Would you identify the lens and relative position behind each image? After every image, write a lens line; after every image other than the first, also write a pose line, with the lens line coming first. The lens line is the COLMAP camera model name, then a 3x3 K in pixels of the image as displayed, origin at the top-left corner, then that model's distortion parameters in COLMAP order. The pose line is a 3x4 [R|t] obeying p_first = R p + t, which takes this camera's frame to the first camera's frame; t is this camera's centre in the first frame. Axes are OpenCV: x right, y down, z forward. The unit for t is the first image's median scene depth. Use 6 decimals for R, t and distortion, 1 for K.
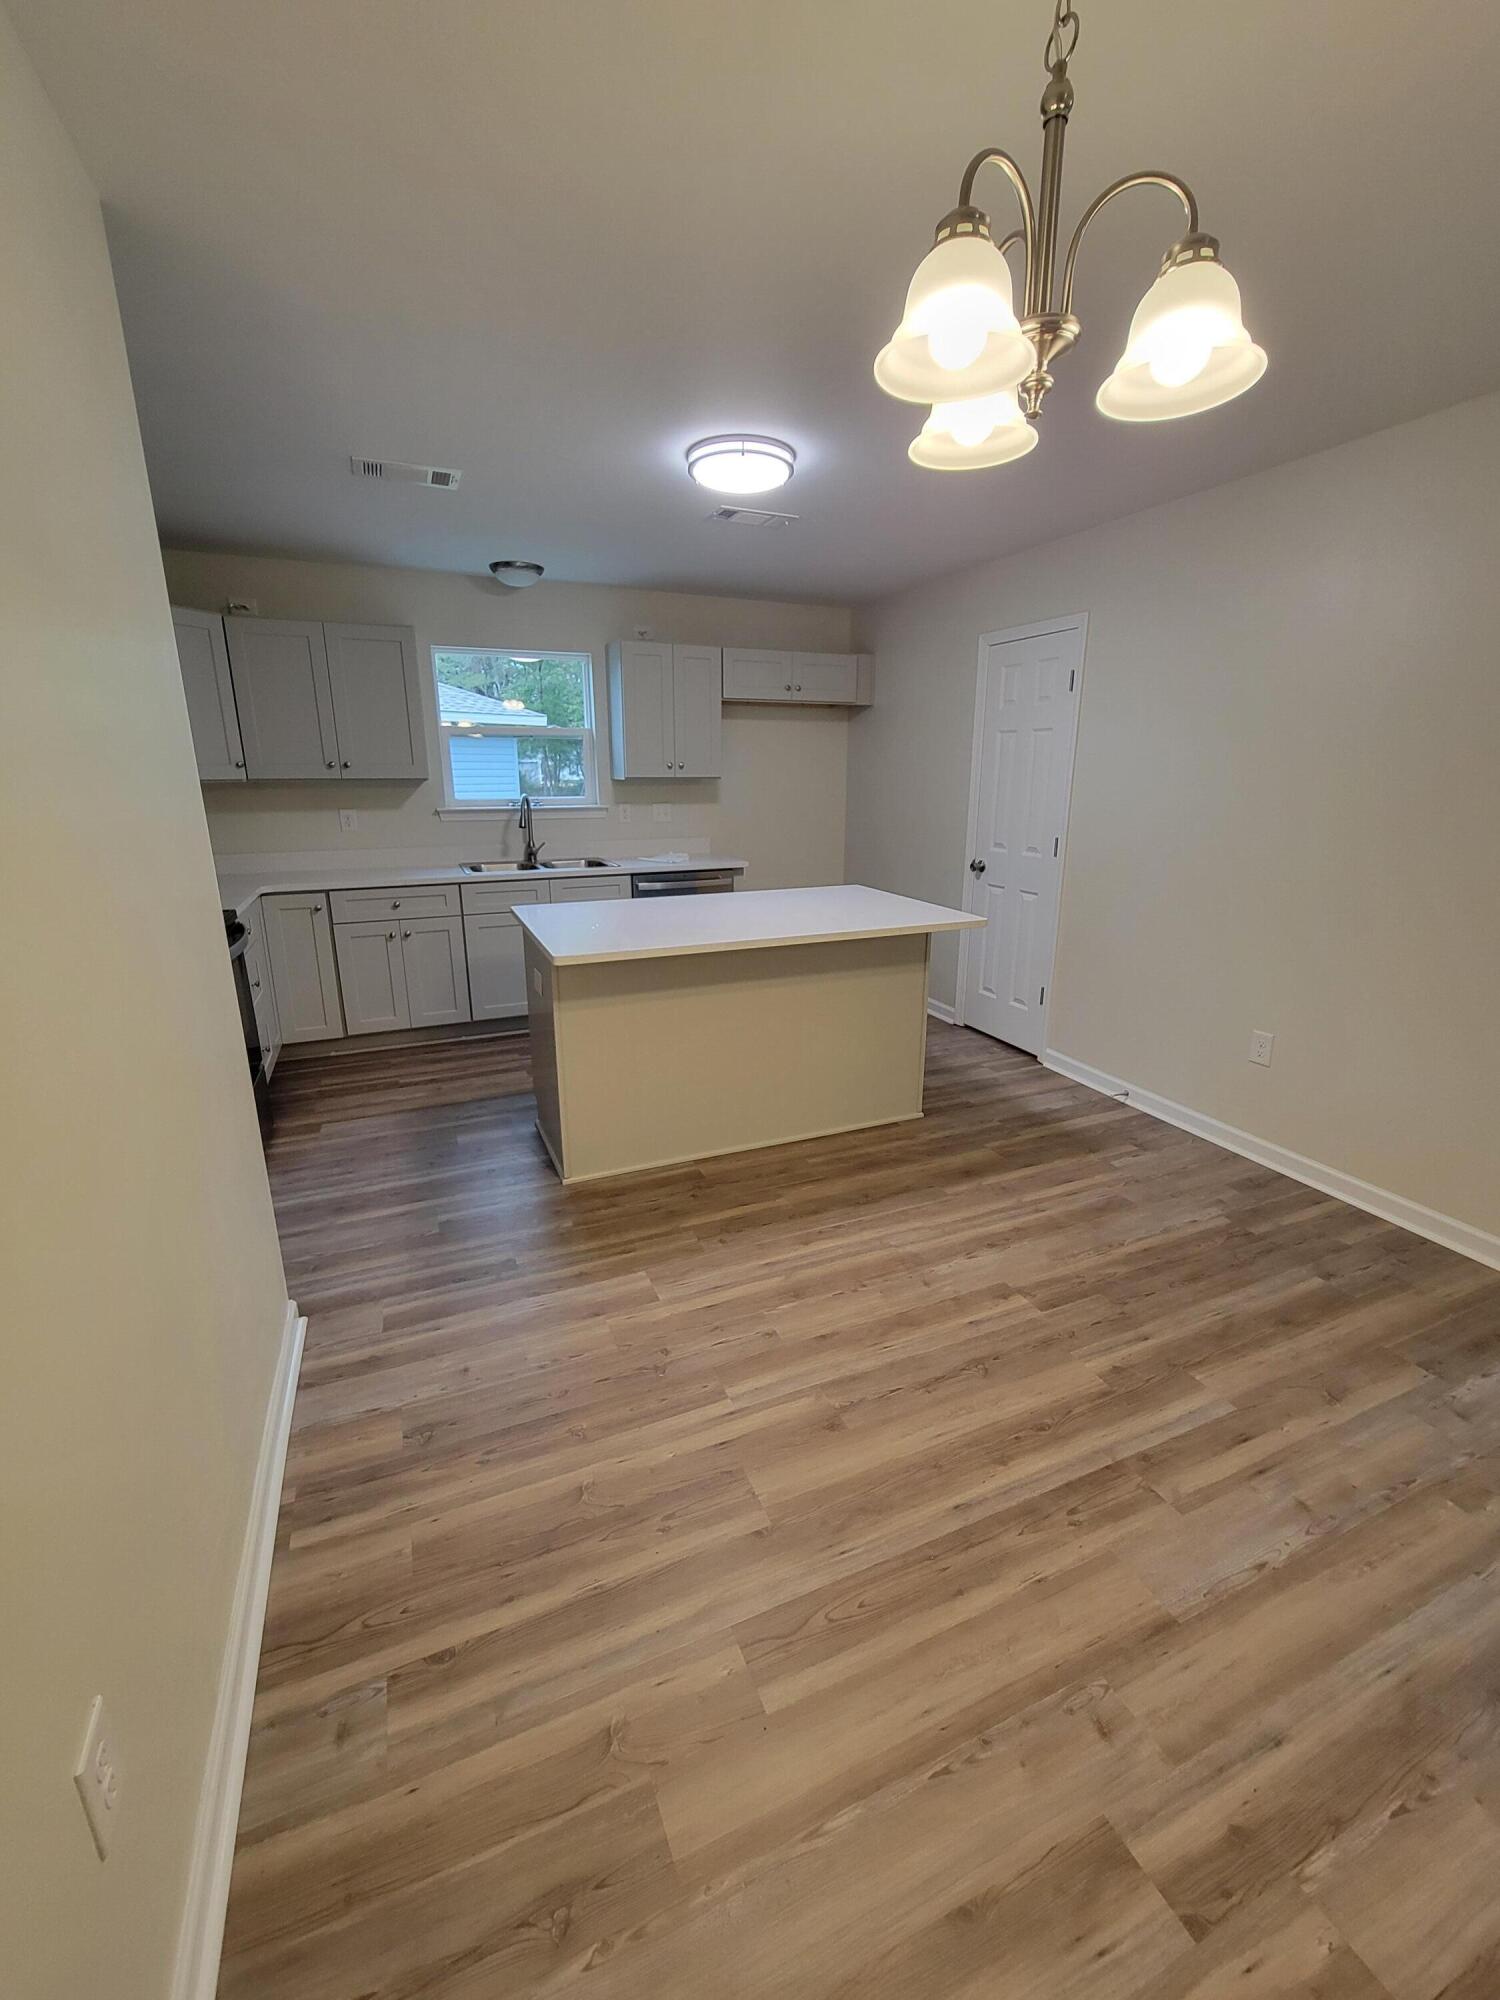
lens RADIAL K [[815.9, 0, 746.4], [0, 815.9, 997.4], [0, 0, 1]] dist [0.004154, -0.002761]
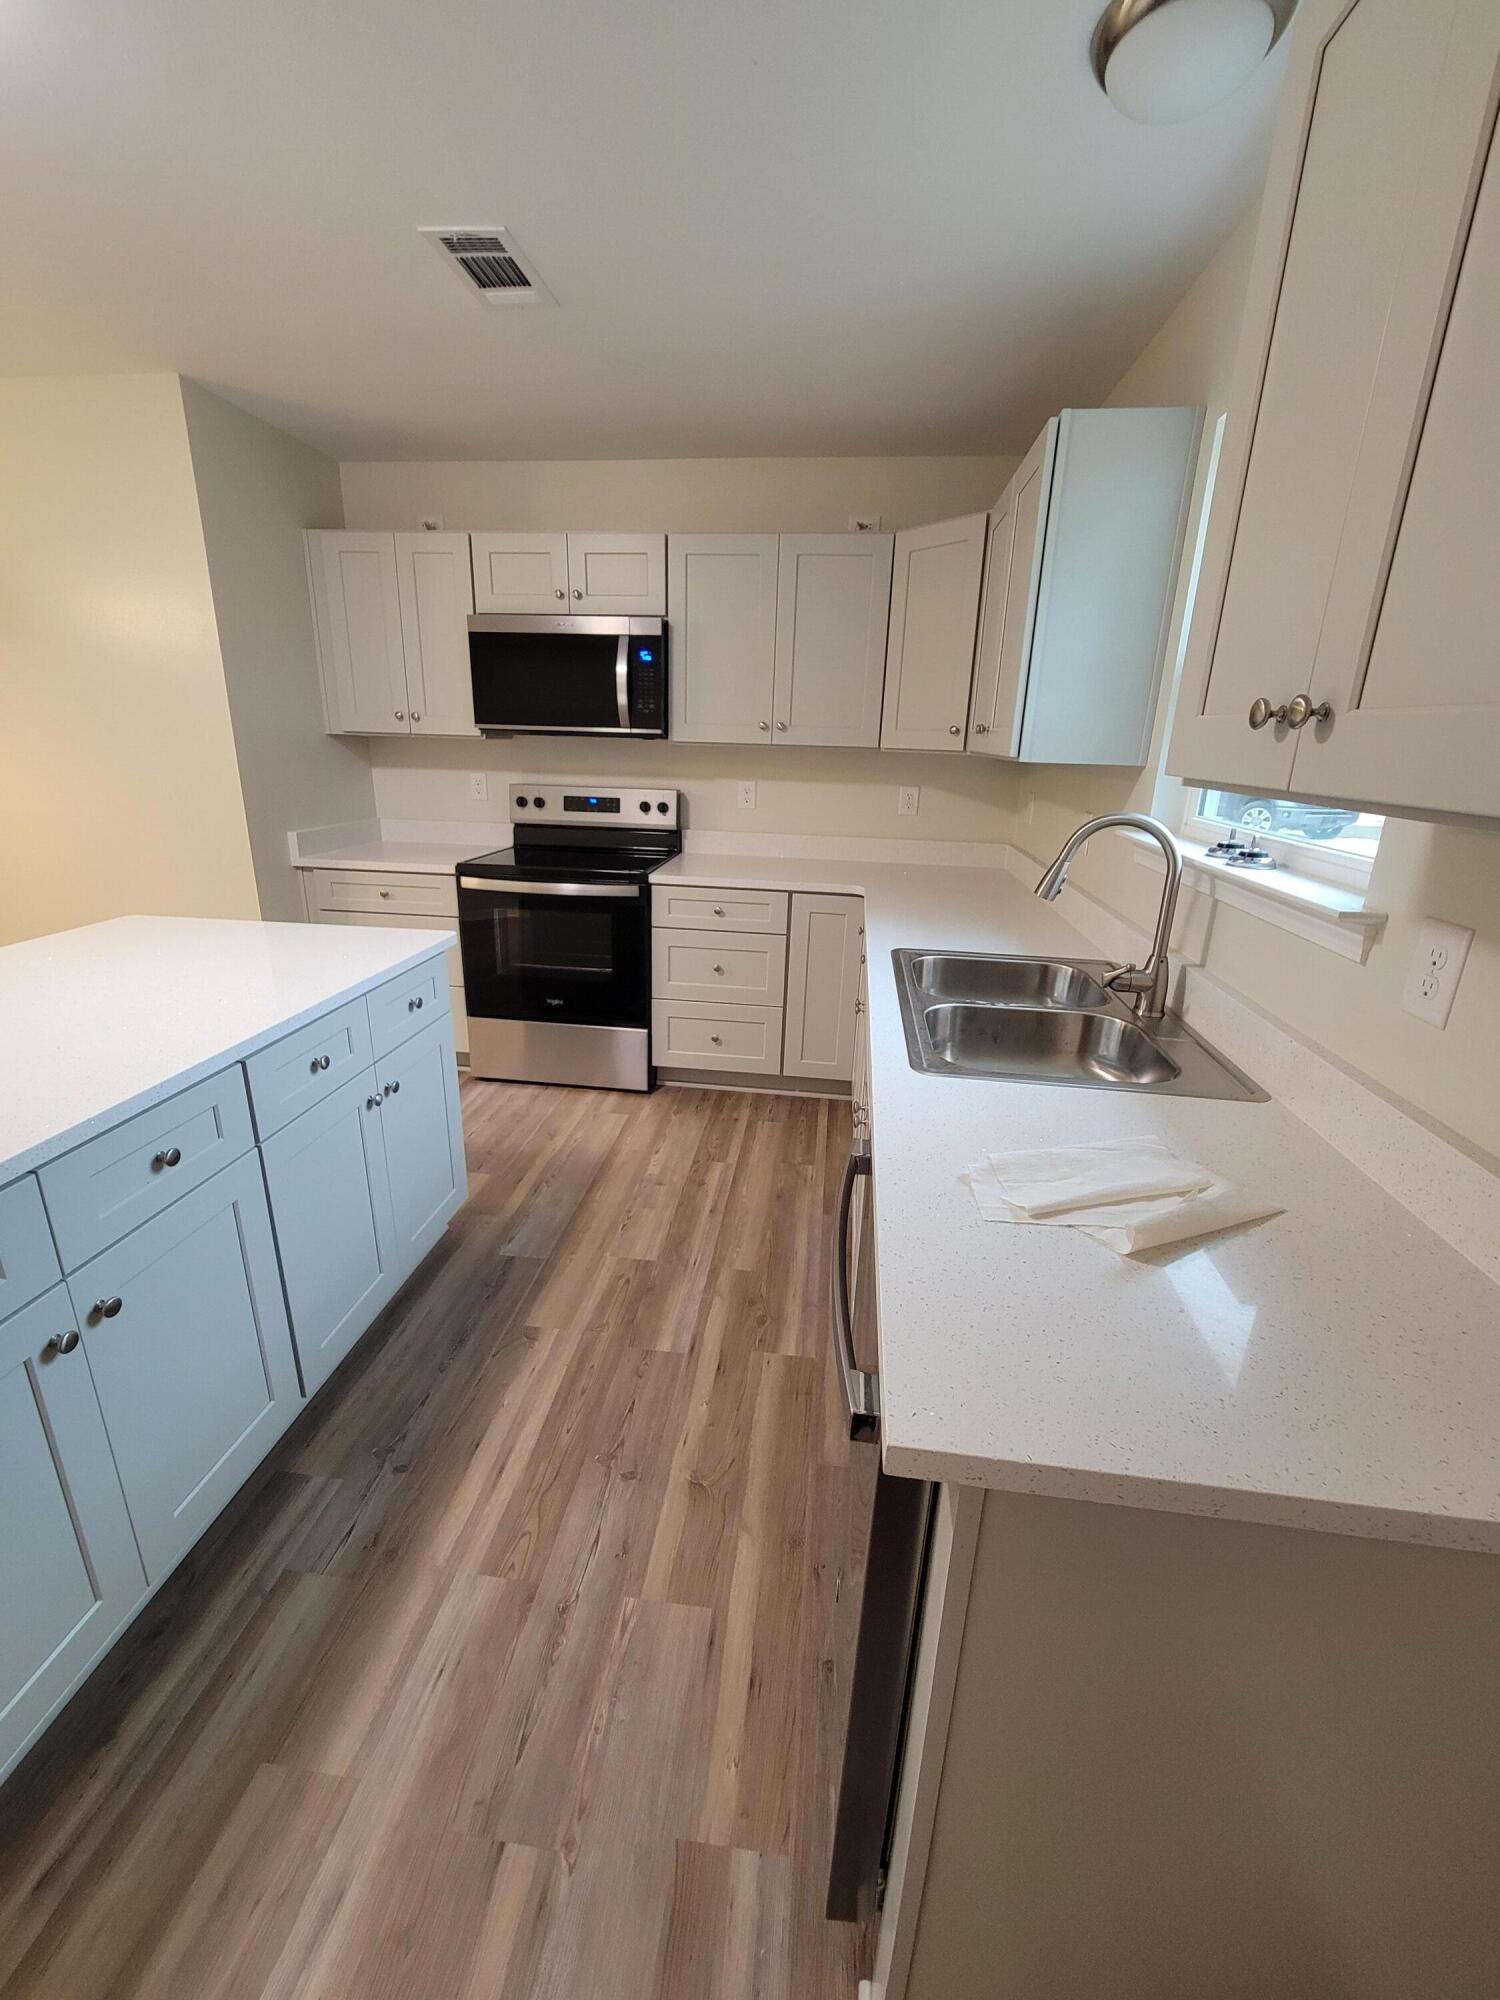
lens RADIAL K [[815.9, 0, 746.8], [0, 815.9, 991.8], [0, 0, 1]] dist [0.004154, -0.002761]
pose [[-0.502038, 0.250294, -0.827835, 0.137685], [-0.255774, 0.871417, 0.418584, -0.367008], [0.826158, 0.421884, -0.373465, 1.317541]]
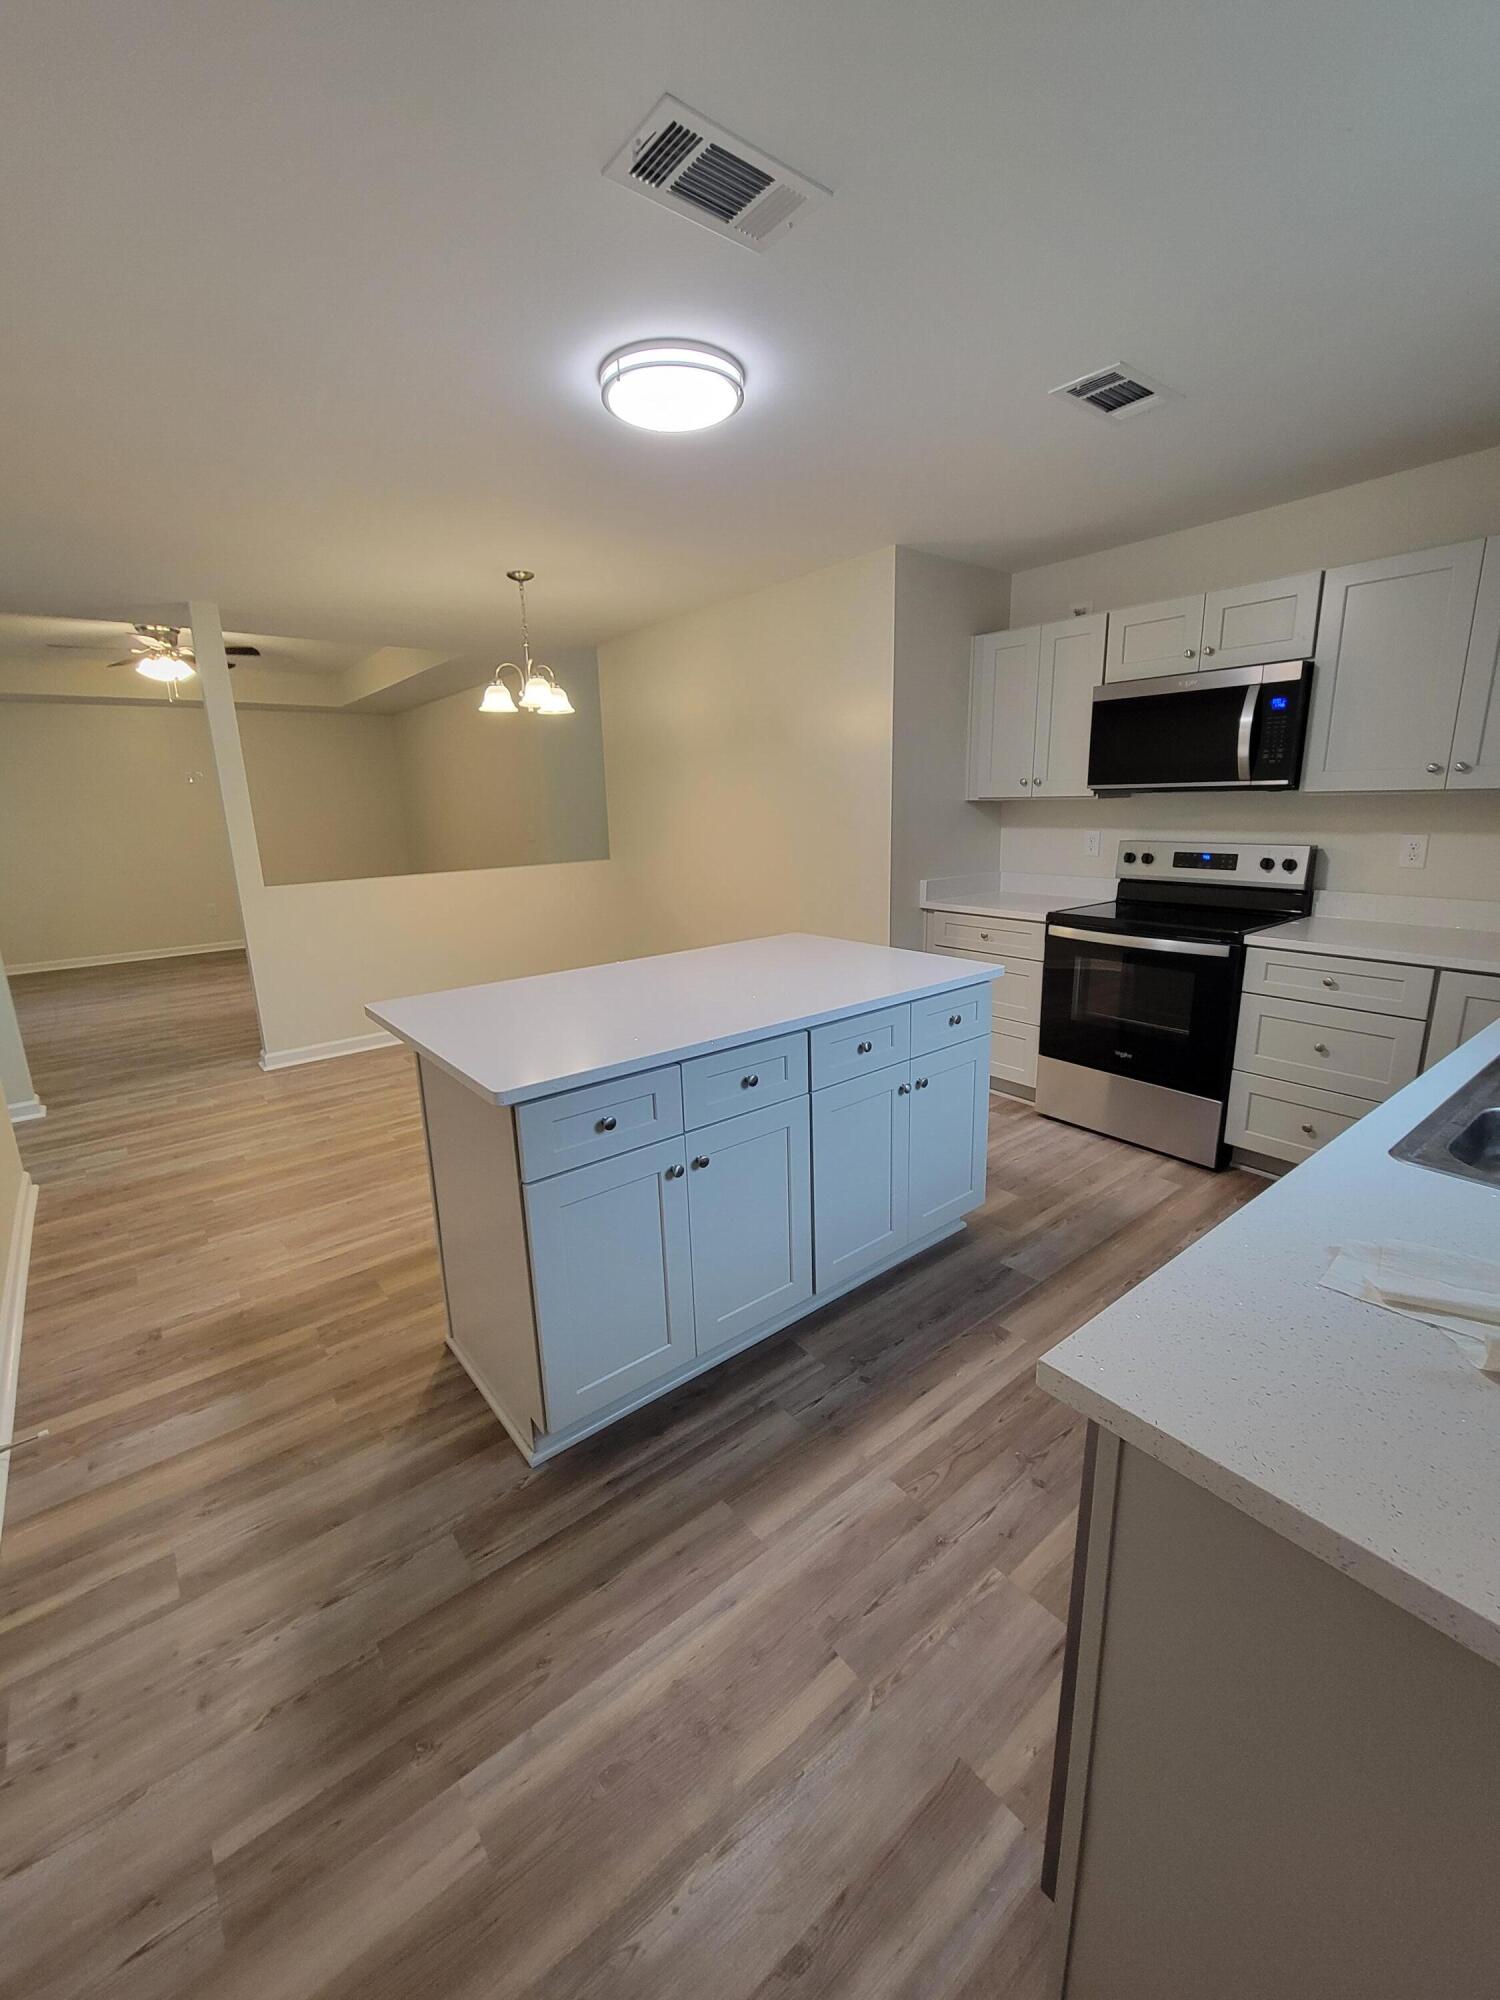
lens RADIAL K [[815.9, 0, 750.9], [0, 815.9, 994.1], [0, 0, 1]] dist [0.004154, -0.002761]
pose [[-0.963082, 0.088961, -0.254083, 0.120690], [-0.045403, 0.876625, 0.479027, -0.397810], [0.265350, 0.472879, -0.840223, 1.427943]]
